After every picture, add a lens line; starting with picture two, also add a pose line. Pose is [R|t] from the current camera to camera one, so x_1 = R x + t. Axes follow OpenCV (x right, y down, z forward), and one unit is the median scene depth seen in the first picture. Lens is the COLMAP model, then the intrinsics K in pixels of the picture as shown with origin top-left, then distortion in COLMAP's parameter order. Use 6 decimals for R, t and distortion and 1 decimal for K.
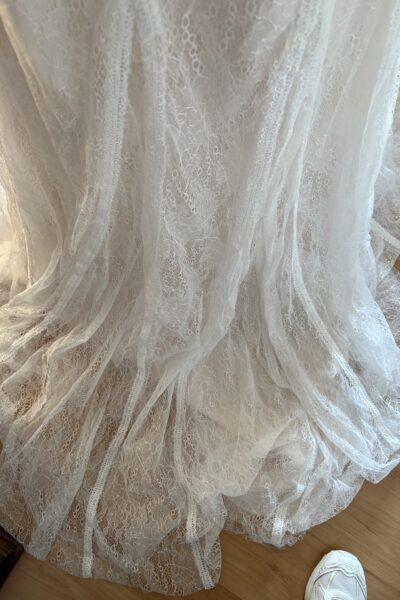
lens RADIAL K [[451.6, 0, 199.3], [0, 451.6, 302.9], [0, 0, 1]] dist [0.072759, -0.113453]
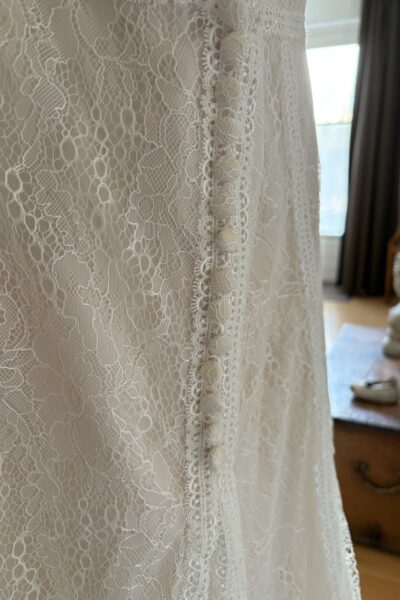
lens RADIAL K [[451.6, 0, 199.3], [0, 451.6, 302.9], [0, 0, 1]] dist [0.072759, -0.113453]
pose [[0.992190, -0.004413, 0.124661, 0.145118], [0.115117, 0.417292, -0.901452, -0.141023], [-0.048042, 0.908762, 0.414540, 0.392163]]
